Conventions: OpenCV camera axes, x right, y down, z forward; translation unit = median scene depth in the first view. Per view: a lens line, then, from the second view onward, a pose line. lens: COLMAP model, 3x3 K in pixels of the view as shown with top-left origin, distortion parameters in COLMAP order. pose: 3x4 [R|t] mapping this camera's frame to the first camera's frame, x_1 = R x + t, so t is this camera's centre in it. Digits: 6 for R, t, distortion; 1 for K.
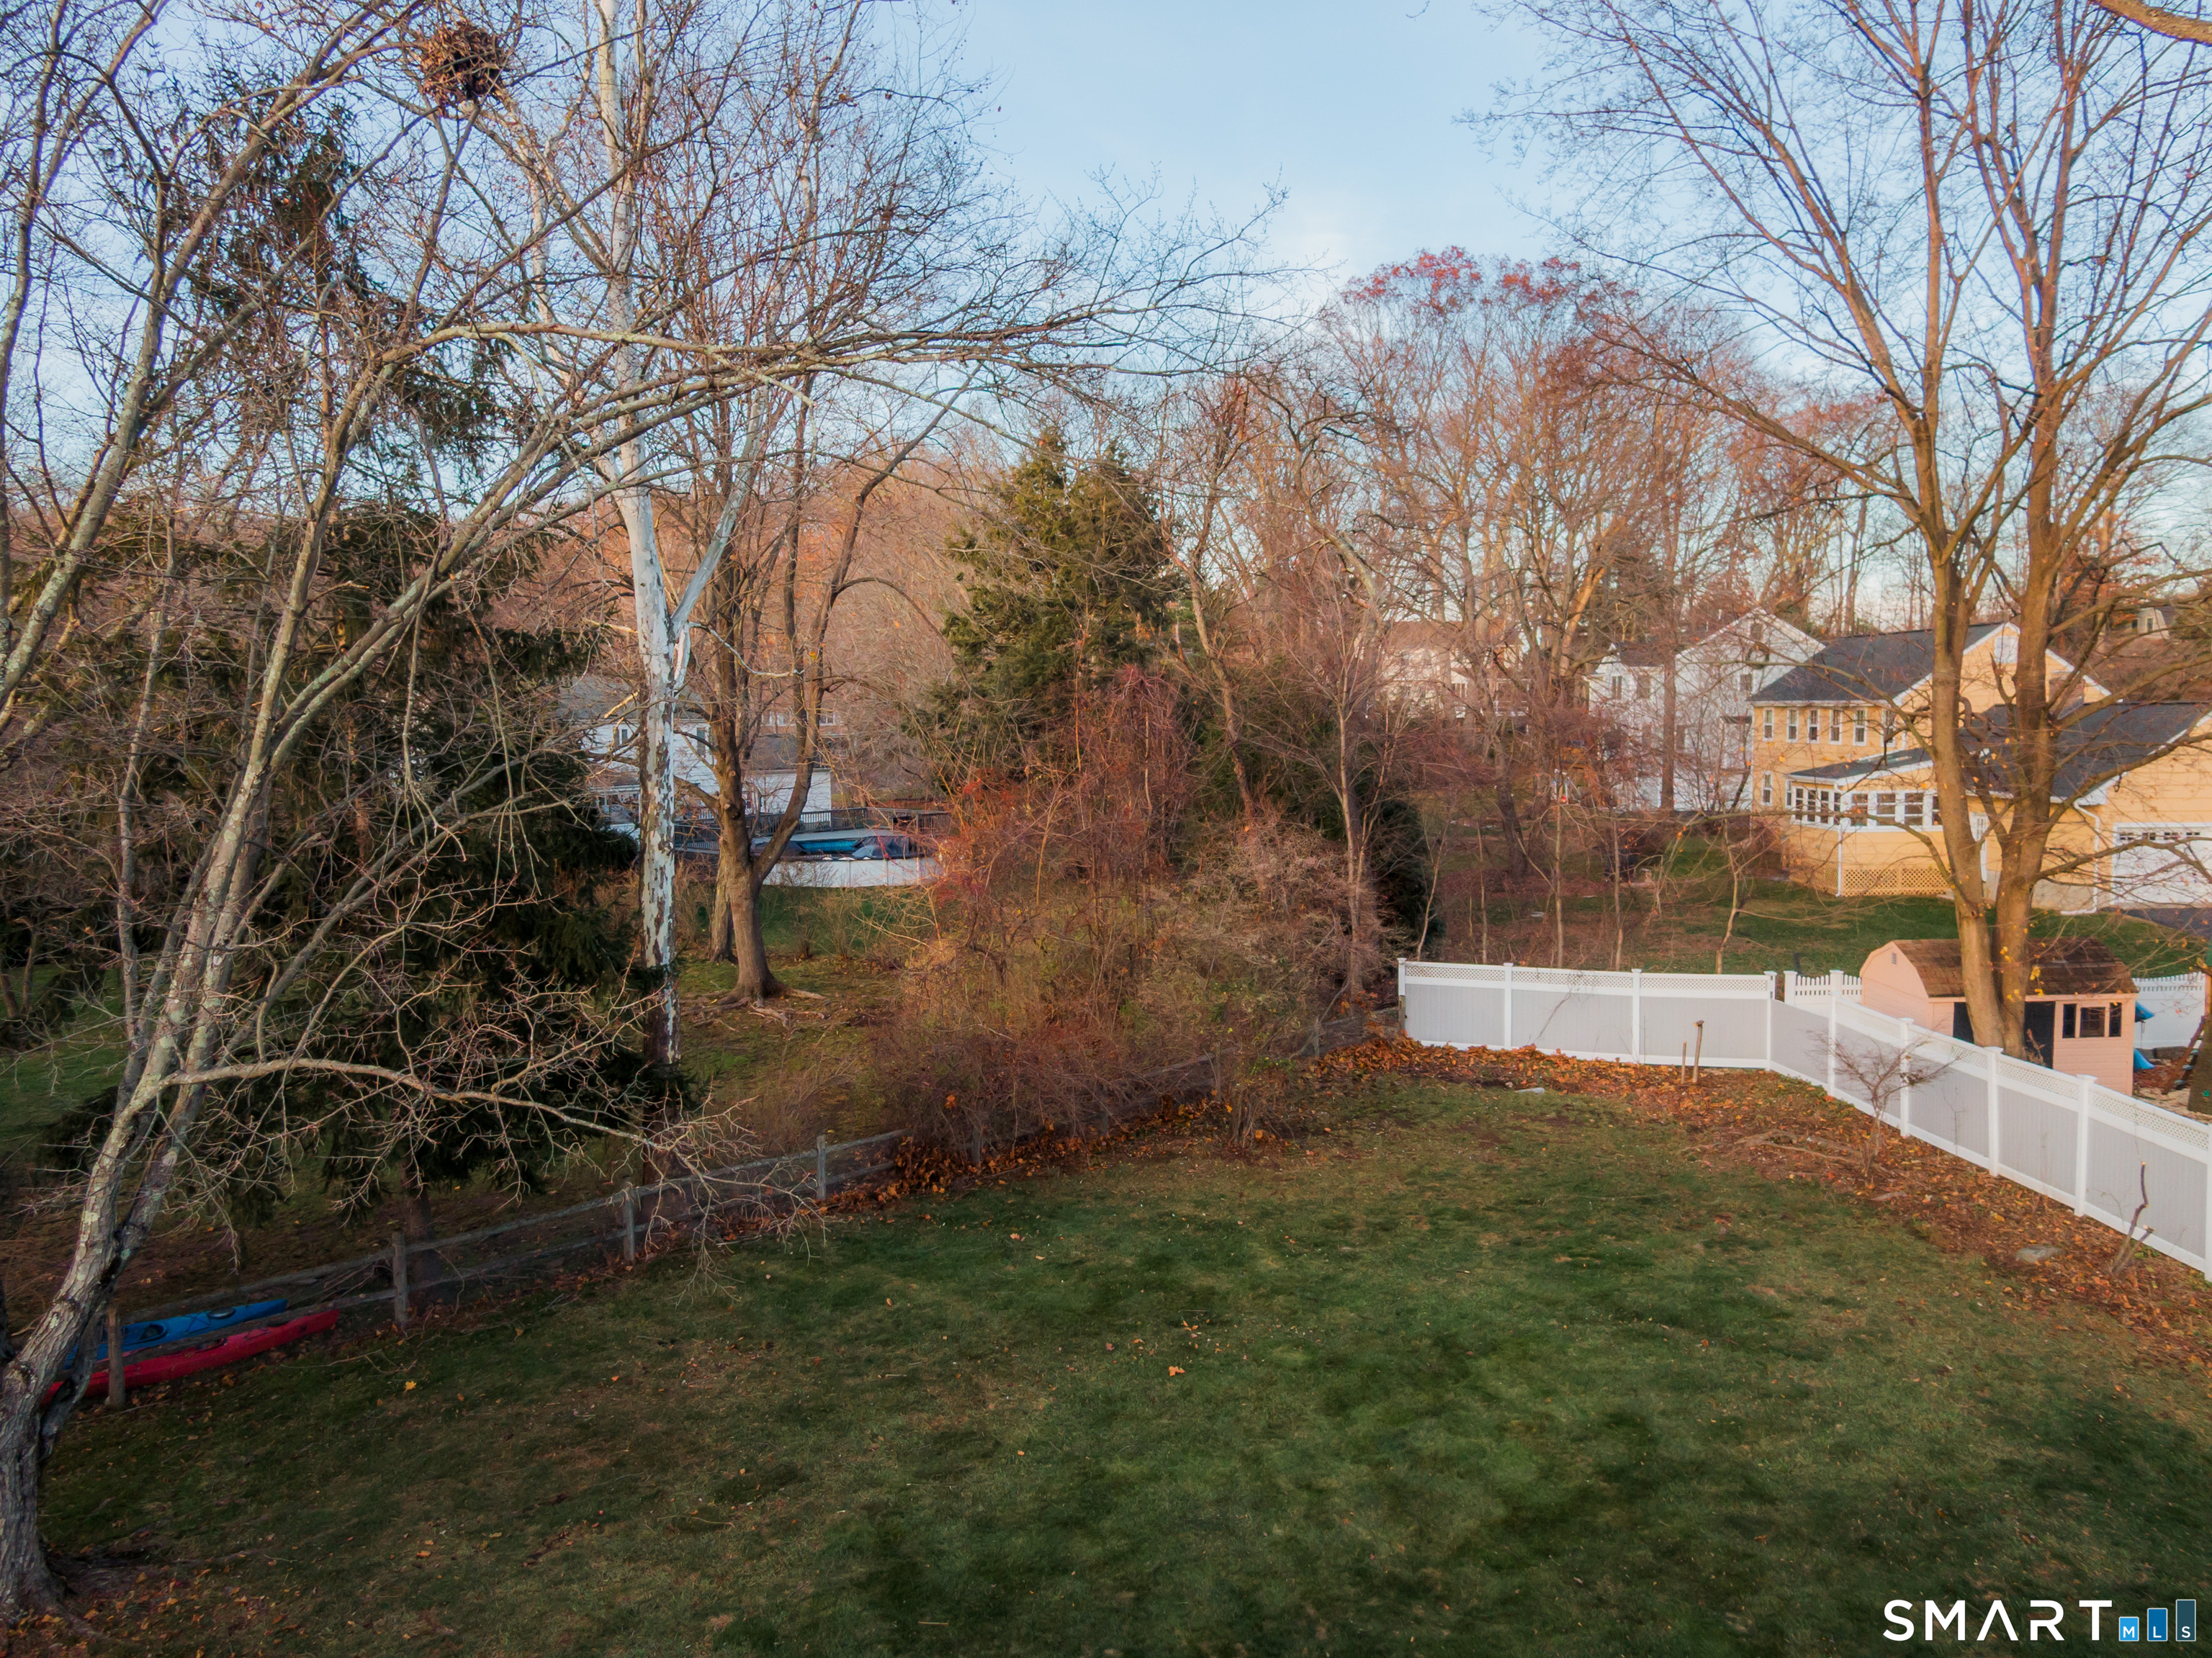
lens RADIAL K [[1560.9, 0, 1096.5], [0, 1560.9, 829.4], [0, 0, 1]] dist [0.013296, -0.003959]
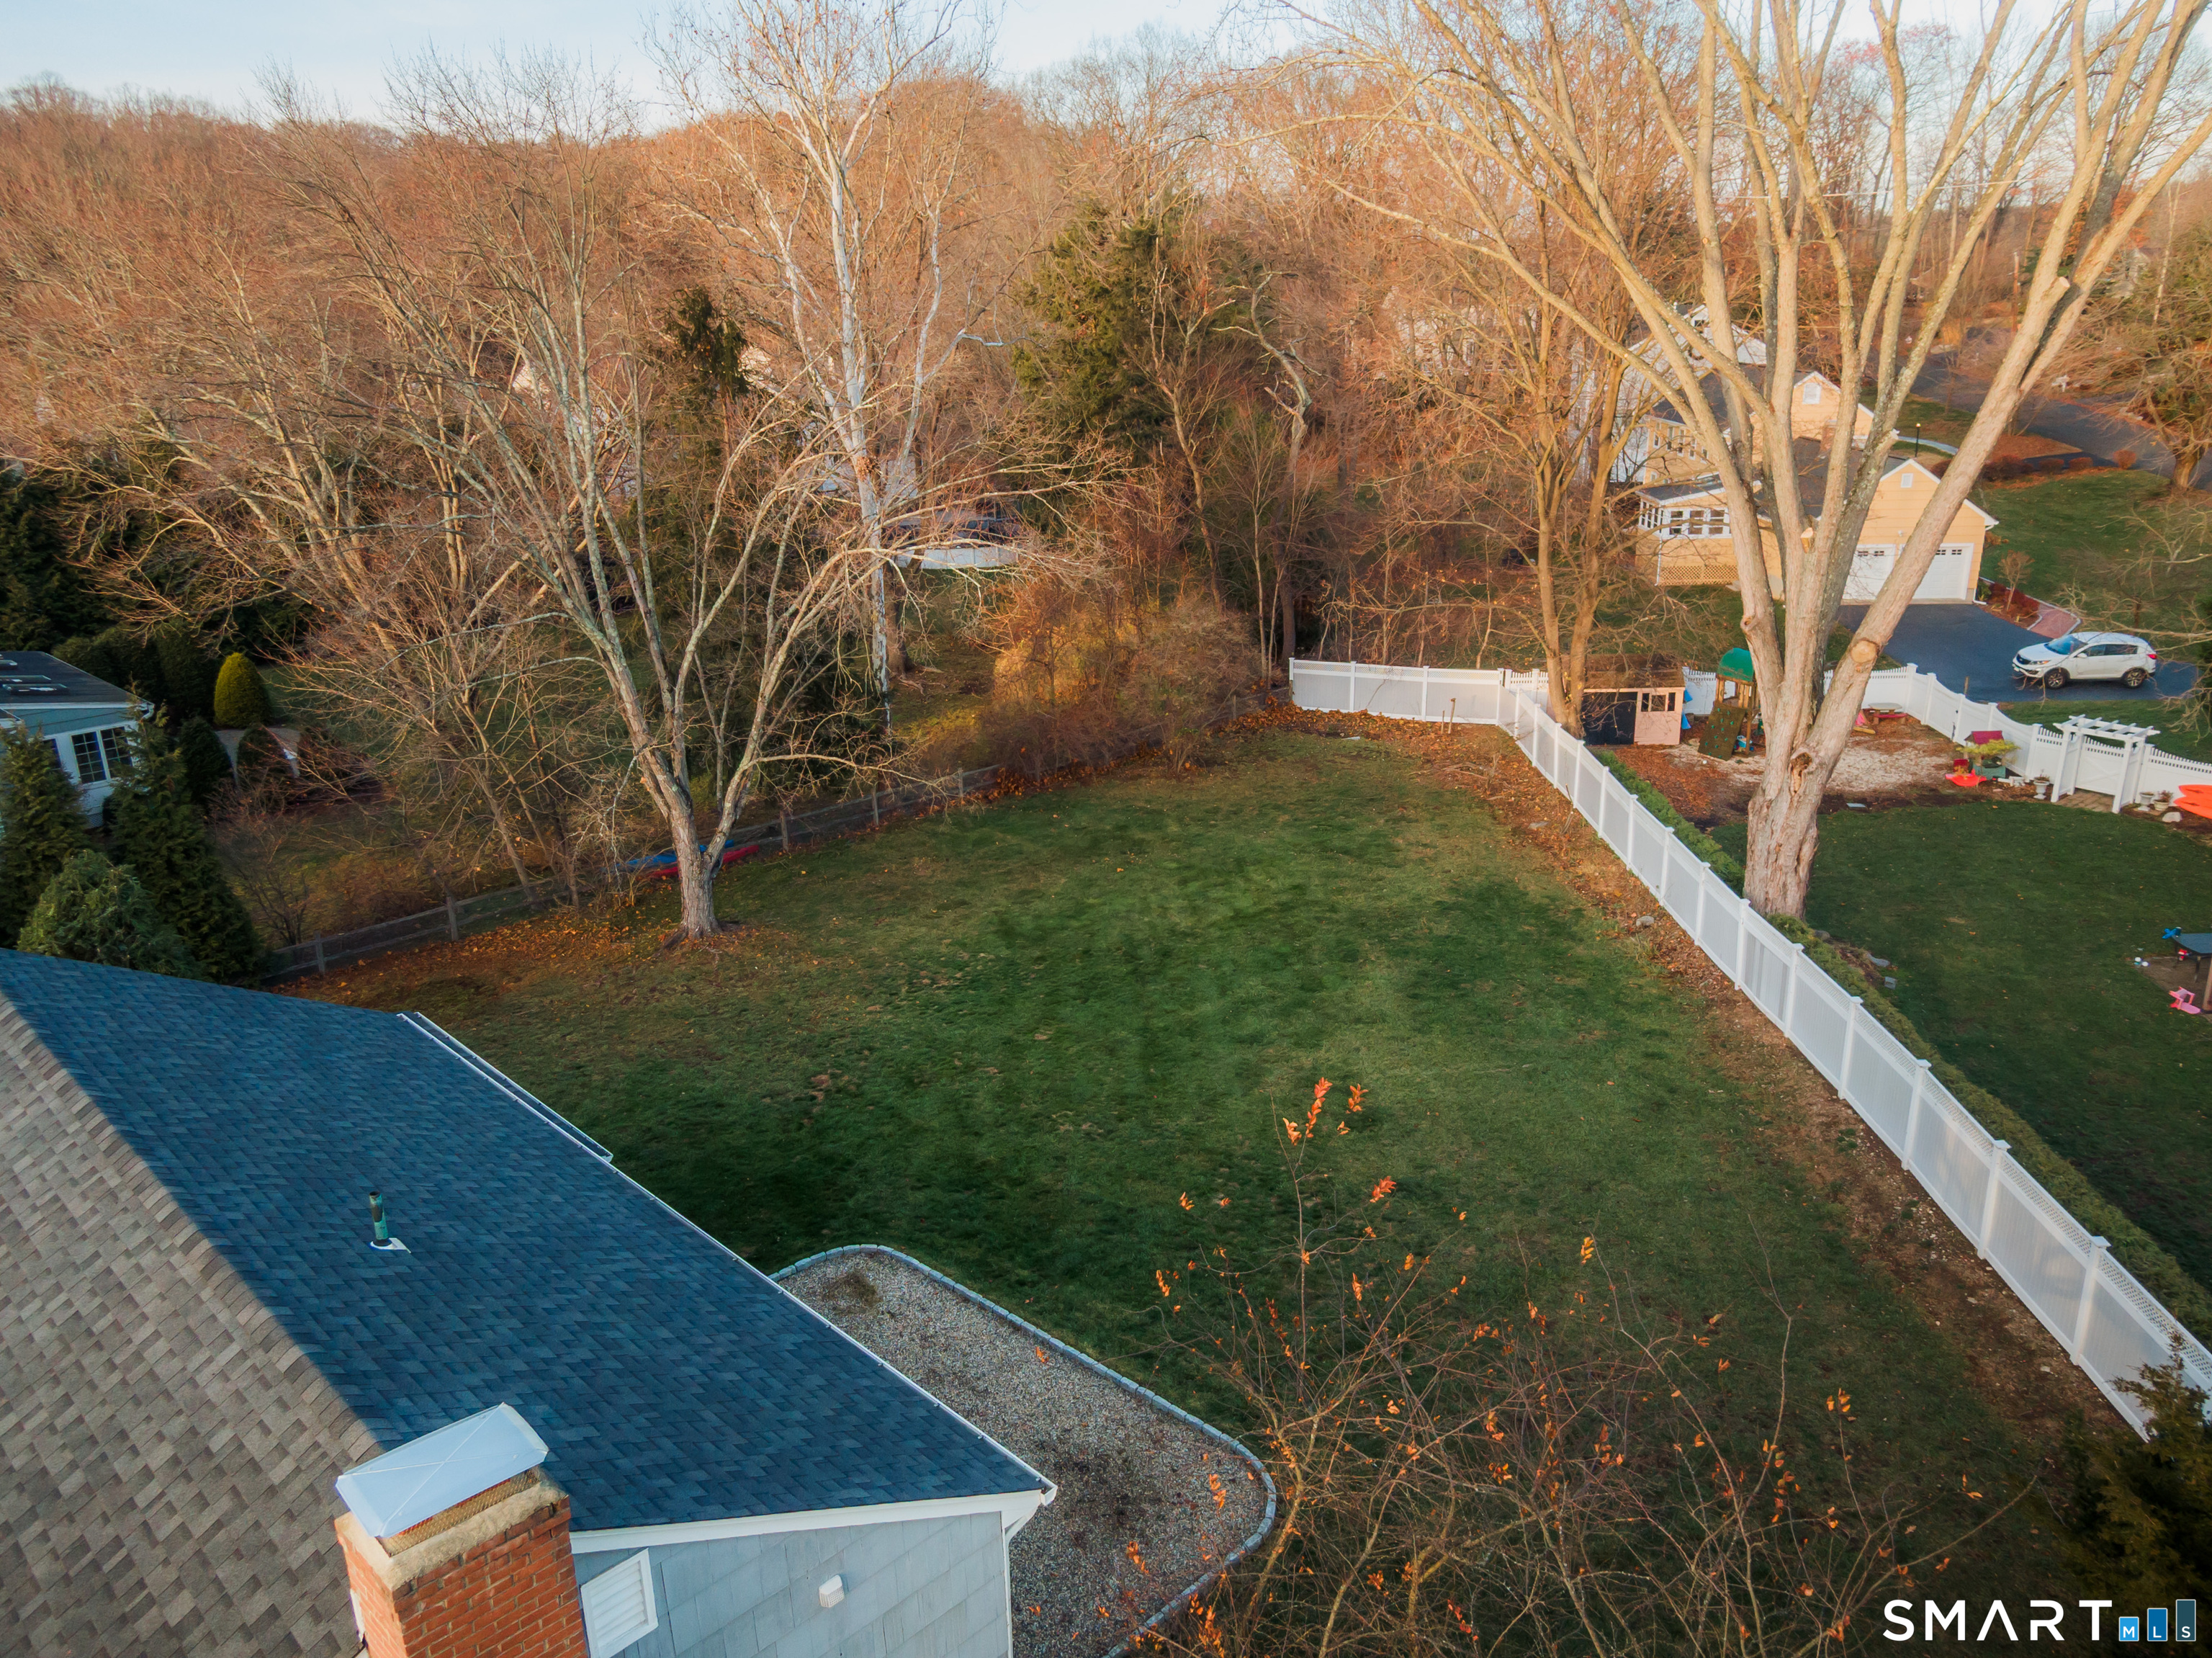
lens RADIAL K [[1599.3, 0, 1107.3], [0, 1599.3, 829.7], [0, 0, 1]] dist [0.000517, -0.001992]
pose [[0.999074, 0.004530, -0.042785, 0.084945], [0.006496, 0.967158, 0.254092, -0.206568], [0.042531, -0.254134, 0.966233, -0.834734]]
